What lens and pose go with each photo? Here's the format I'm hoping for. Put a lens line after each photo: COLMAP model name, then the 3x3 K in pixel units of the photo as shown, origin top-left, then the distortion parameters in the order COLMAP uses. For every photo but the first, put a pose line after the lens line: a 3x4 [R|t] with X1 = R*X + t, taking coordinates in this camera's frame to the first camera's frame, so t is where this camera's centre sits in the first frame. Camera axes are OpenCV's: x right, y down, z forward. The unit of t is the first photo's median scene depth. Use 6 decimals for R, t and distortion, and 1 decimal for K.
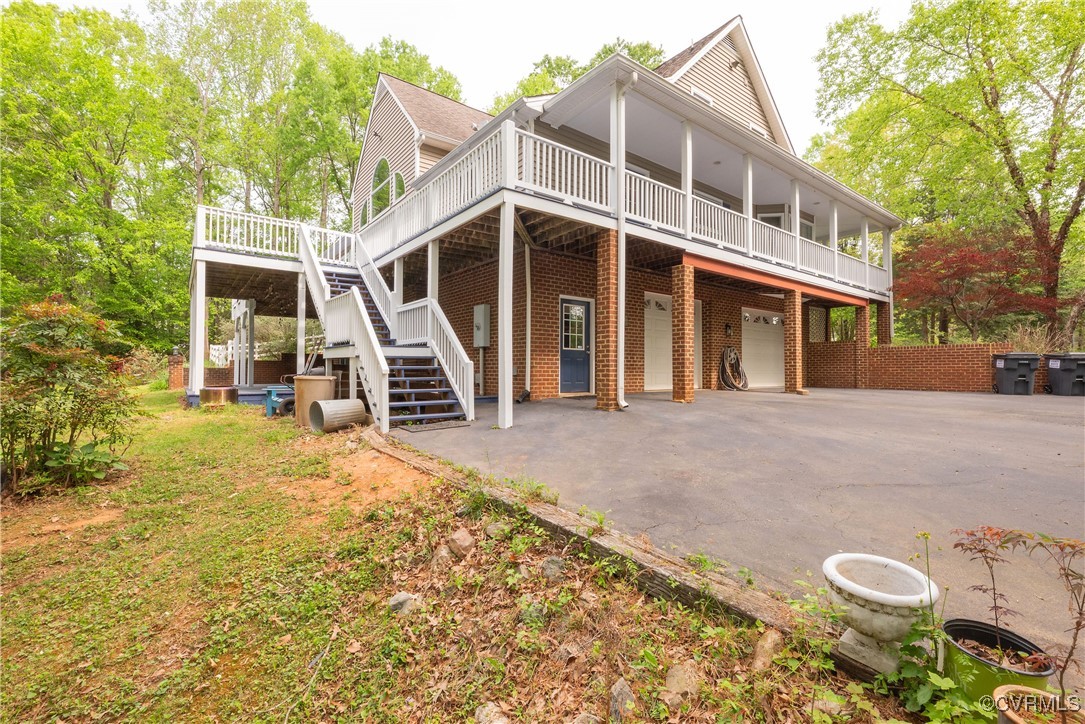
lens RADIAL K [[485.0, 0, 544.9], [0, 485.0, 367.3], [0, 0, 1]] dist [-0.002349, 0.001474]
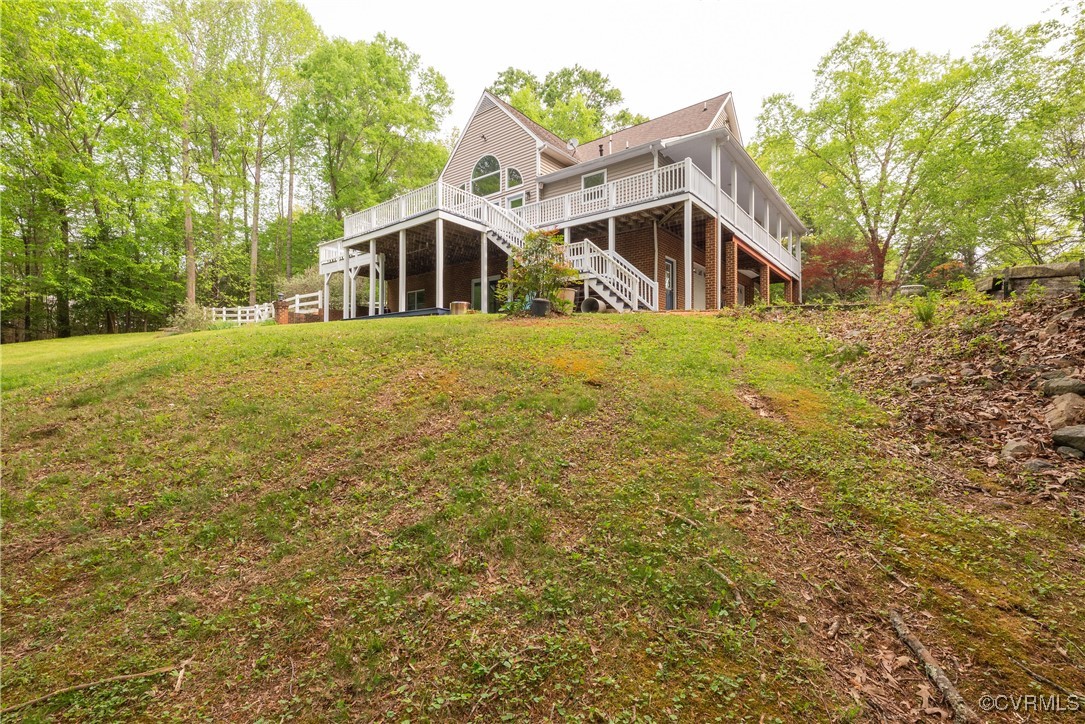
lens RADIAL K [[485.0, 0, 540.3], [0, 485.0, 362.4], [0, 0, 1]] dist [-0.002349, 0.001474]
pose [[0.969947, 0.005101, 0.243261, -0.487213], [-0.005309, 0.999986, 0.000199, 0.136622], [-0.243257, -0.001485, 0.969961, -0.324371]]
